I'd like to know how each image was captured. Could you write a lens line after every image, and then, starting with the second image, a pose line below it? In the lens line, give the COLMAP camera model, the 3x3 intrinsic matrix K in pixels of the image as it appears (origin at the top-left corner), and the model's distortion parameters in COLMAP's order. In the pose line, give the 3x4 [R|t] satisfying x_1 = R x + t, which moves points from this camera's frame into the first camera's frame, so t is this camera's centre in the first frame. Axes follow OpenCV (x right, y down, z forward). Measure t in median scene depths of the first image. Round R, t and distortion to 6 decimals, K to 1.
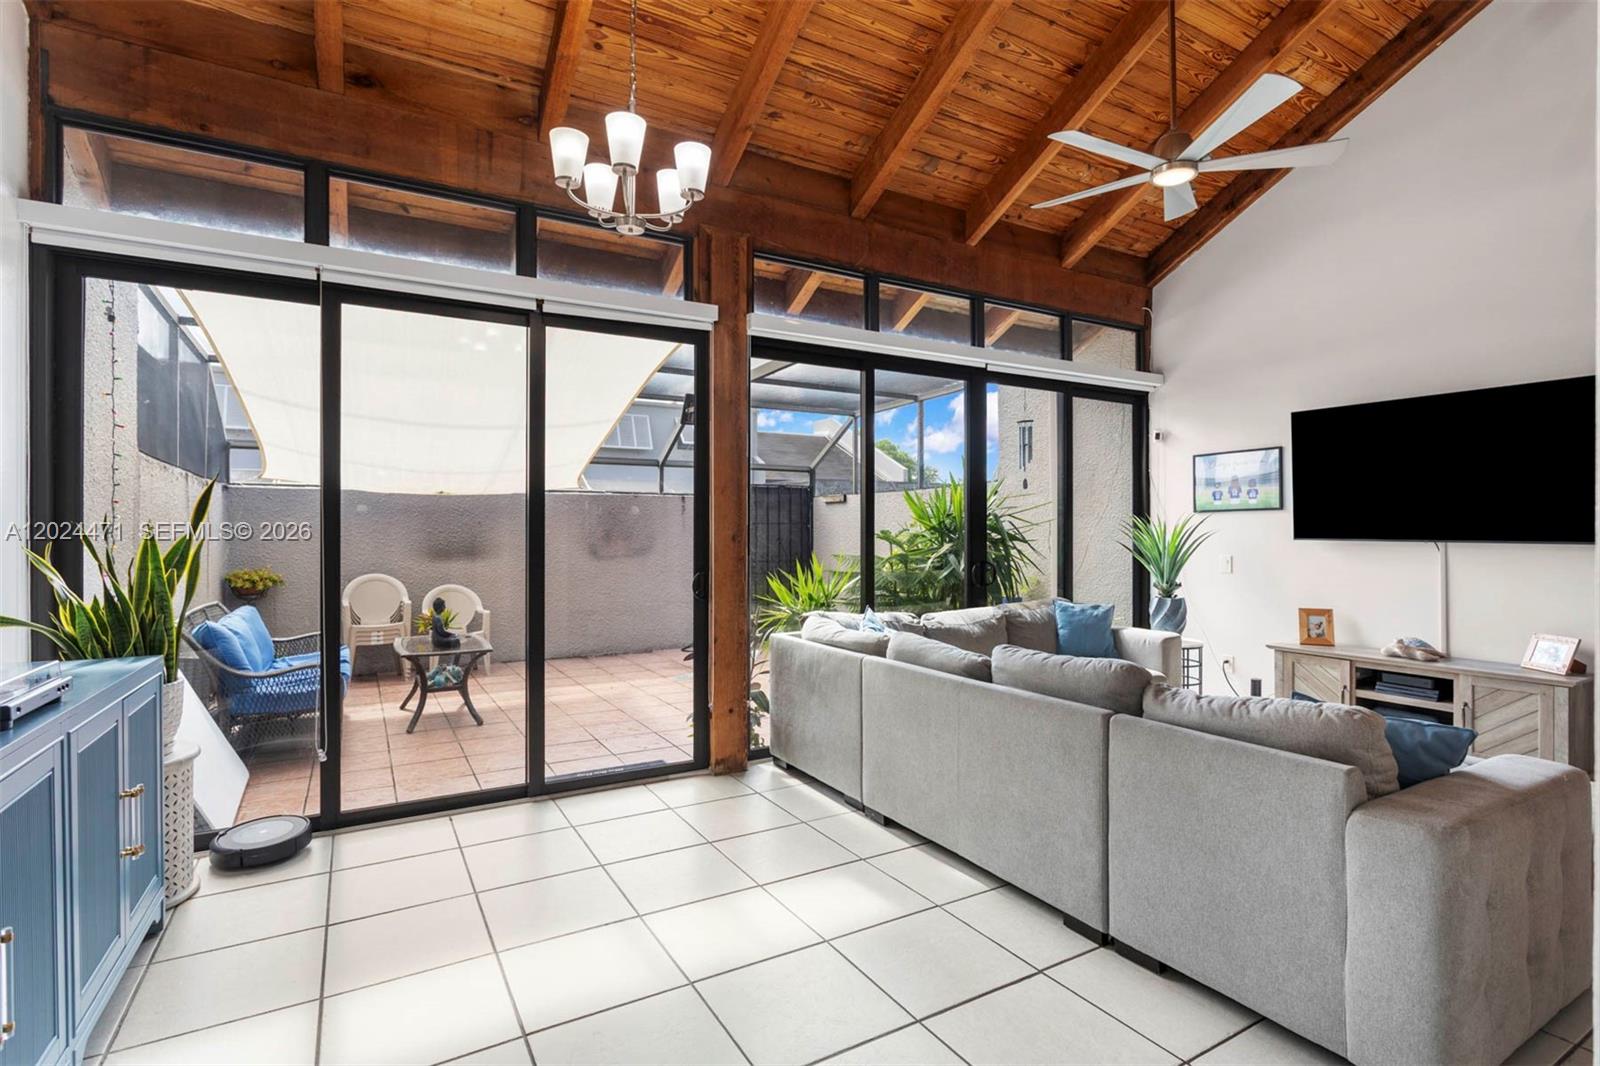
lens RADIAL K [[773.7, 0, 799.8], [0, 773.7, 530.4], [0, 0, 1]] dist [-0.009052, 0.006198]
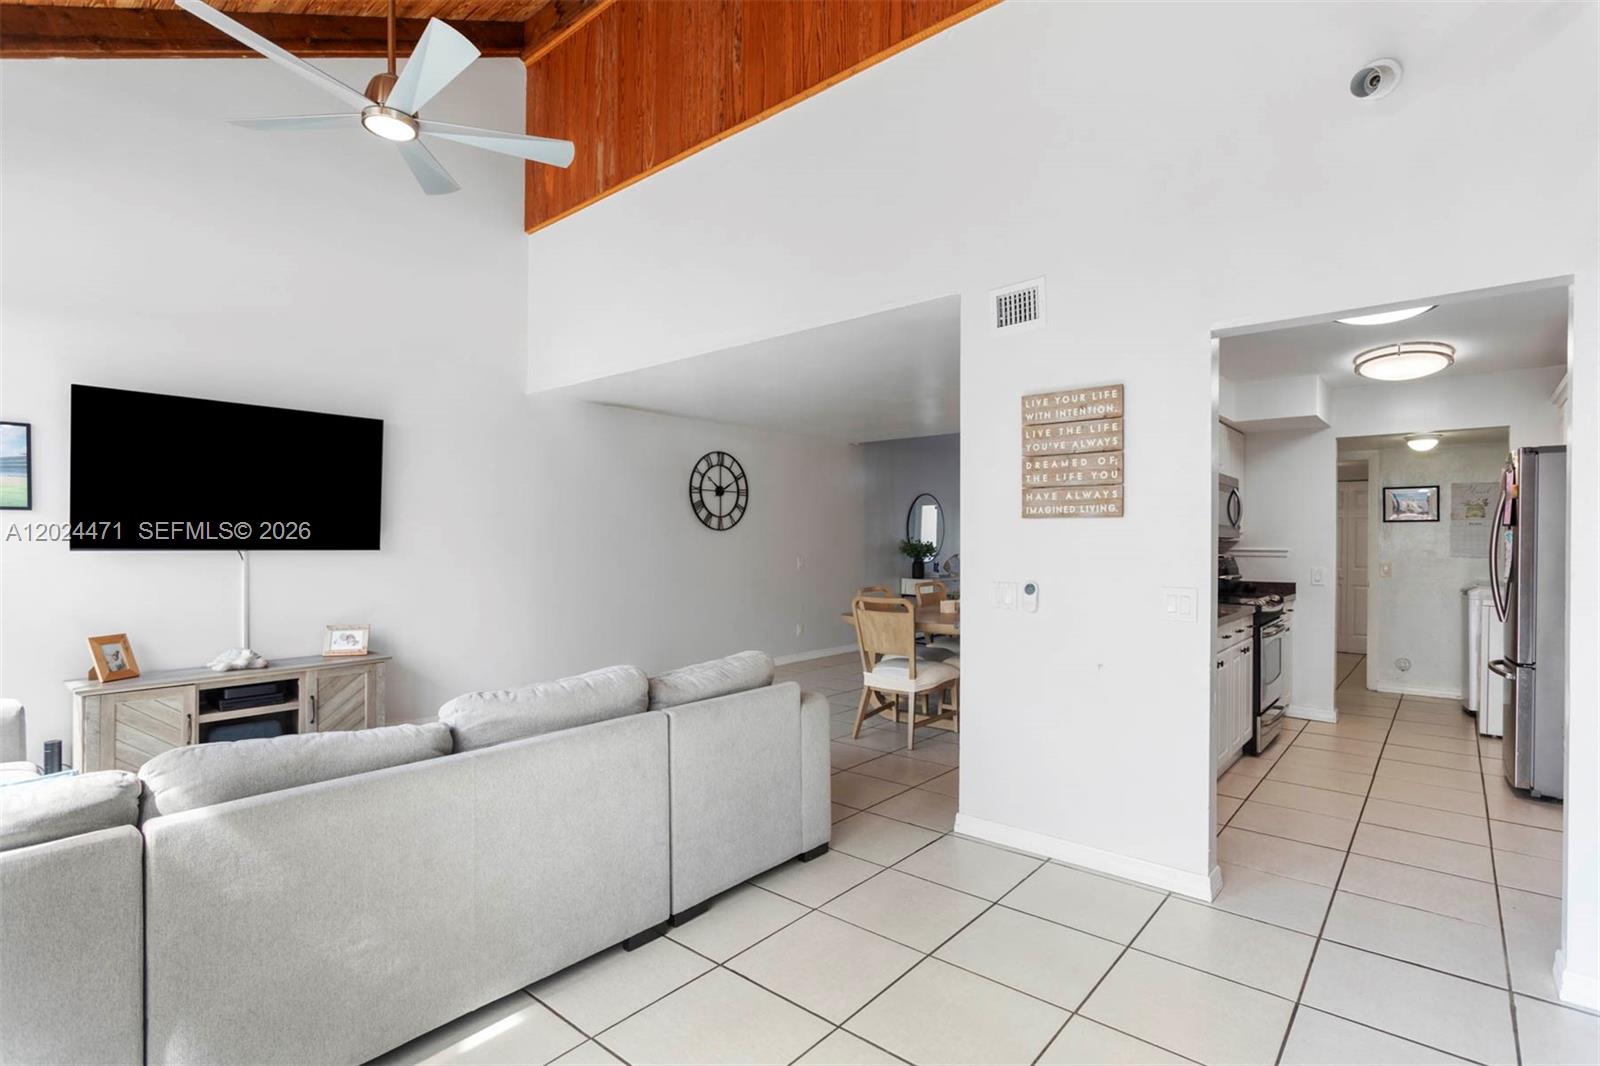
lens RADIAL K [[773.7, 0, 800.5], [0, 773.7, 539.9], [0, 0, 1]] dist [-0.009052, 0.006198]
pose [[-0.337191, 0.000655, 0.941436, -0.317770], [-0.001258, 0.999999, -0.001147, 0.001771], [-0.941435, -0.001571, -0.337190, 0.568716]]
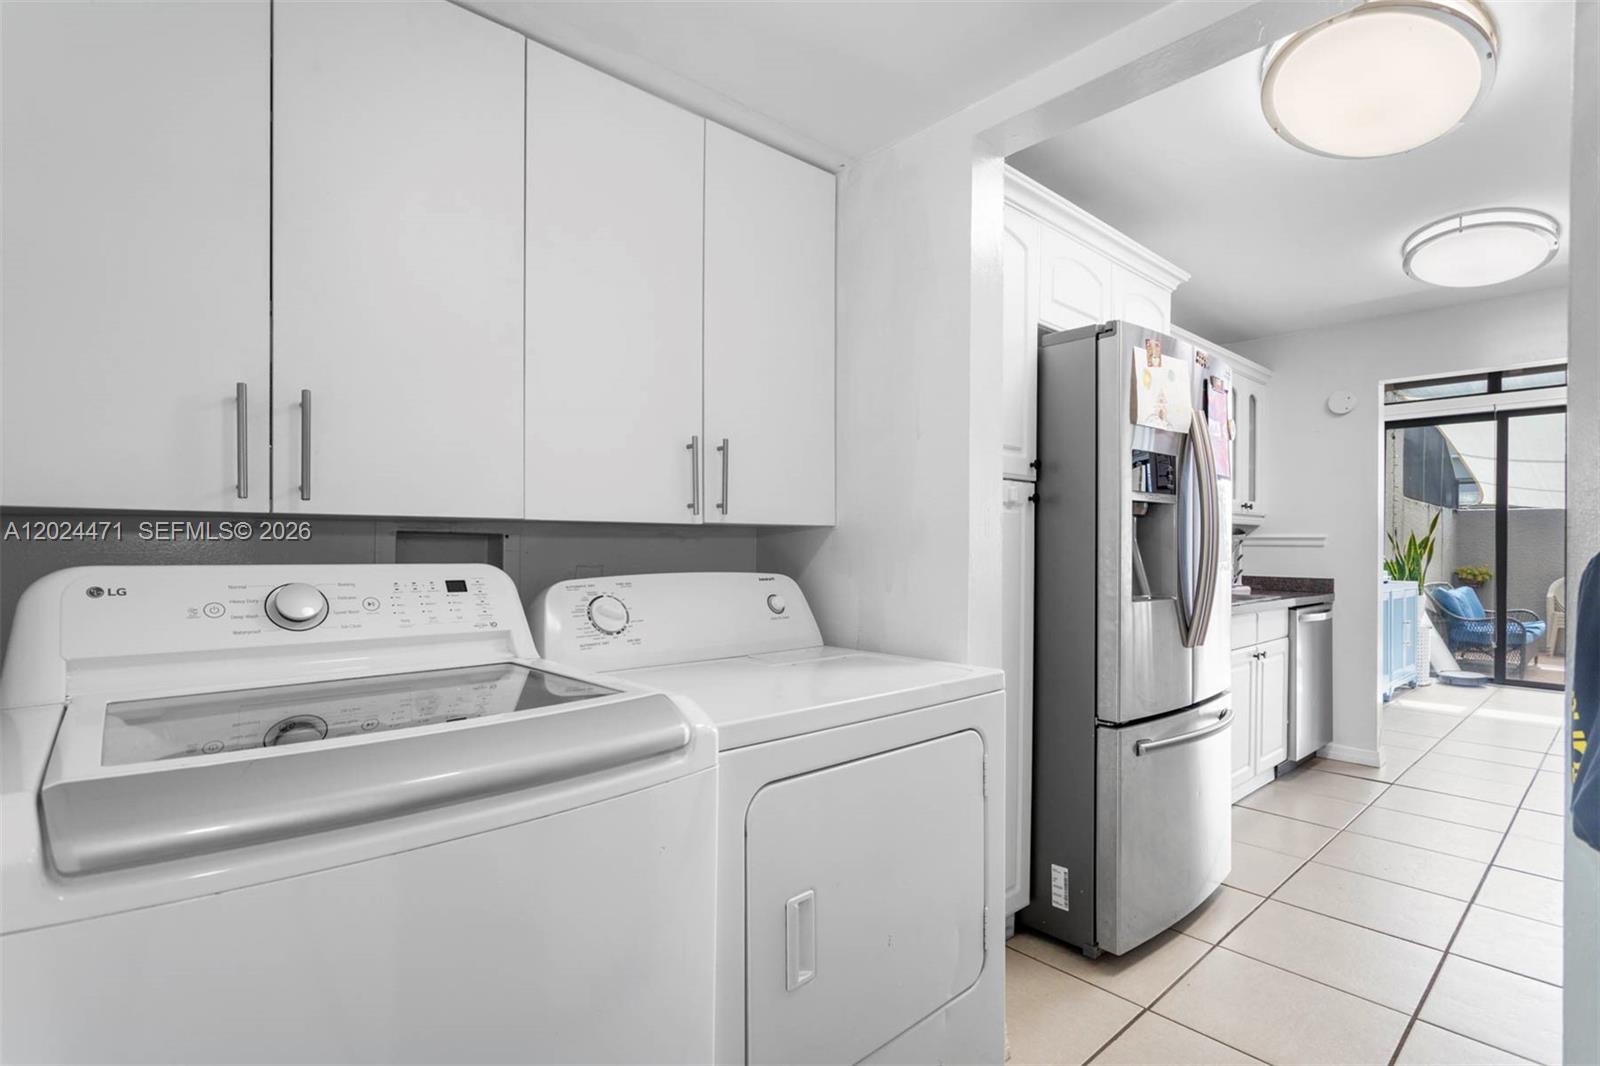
lens RADIAL K [[773.7, 0, 806.1], [0, 773.7, 537.2], [0, 0, 1]] dist [-0.009052, 0.006198]
pose [[0.216346, -0.006980, -0.976292, 0.611162], [-0.010543, 0.999899, -0.009485, 0.030129], [0.976260, 0.012345, 0.216251, -0.761124]]
